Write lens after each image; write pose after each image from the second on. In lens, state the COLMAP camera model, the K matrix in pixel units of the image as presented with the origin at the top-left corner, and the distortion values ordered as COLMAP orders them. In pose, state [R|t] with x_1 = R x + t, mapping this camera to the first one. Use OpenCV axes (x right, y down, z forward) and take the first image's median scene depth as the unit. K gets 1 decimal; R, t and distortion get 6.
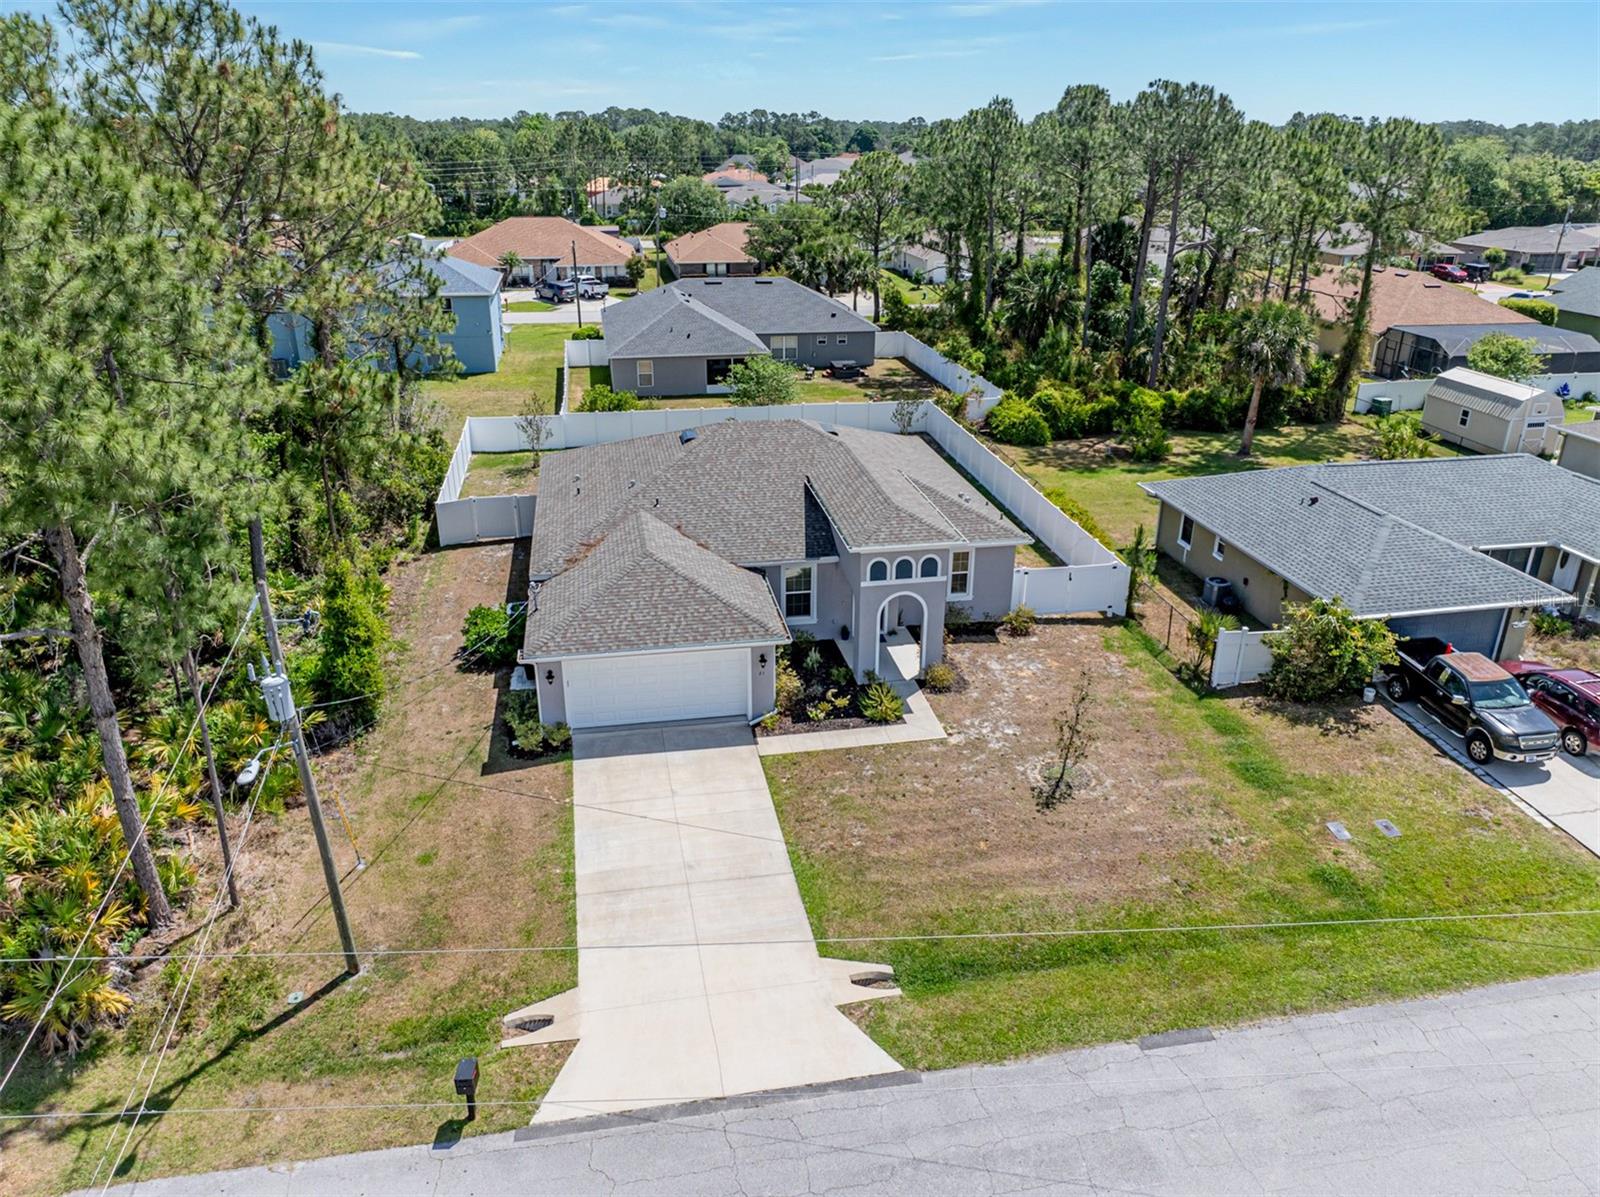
lens RADIAL K [[1113.3, 0, 804.4], [0, 1113.3, 596.8], [0, 0, 1]] dist [-0.007499, -0.003841]
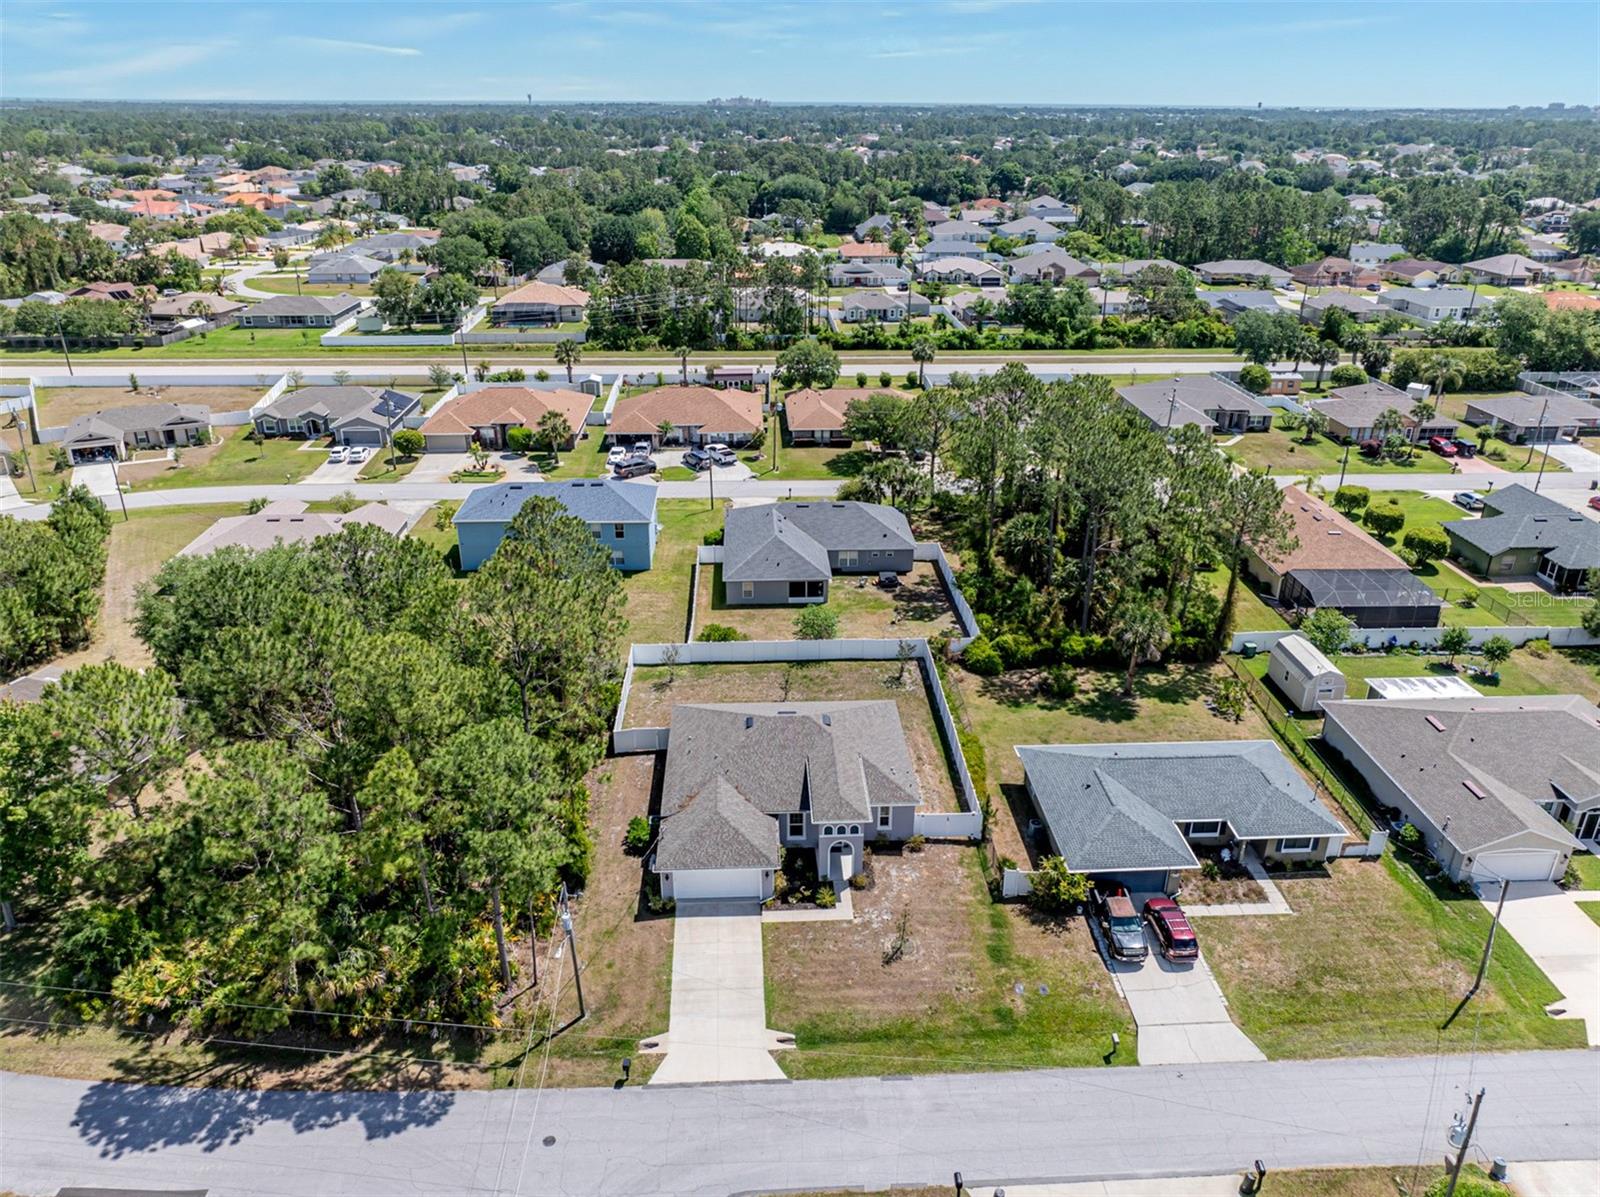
lens RADIAL K [[1113.3, 0, 804.9], [0, 1113.3, 601.0], [0, 0, 1]] dist [-0.007499, -0.003841]
pose [[0.990874, 0.055360, -0.122896, 0.263940], [-0.052017, 0.998188, 0.030244, -0.527712], [0.124347, -0.023575, 0.991959, -1.061388]]
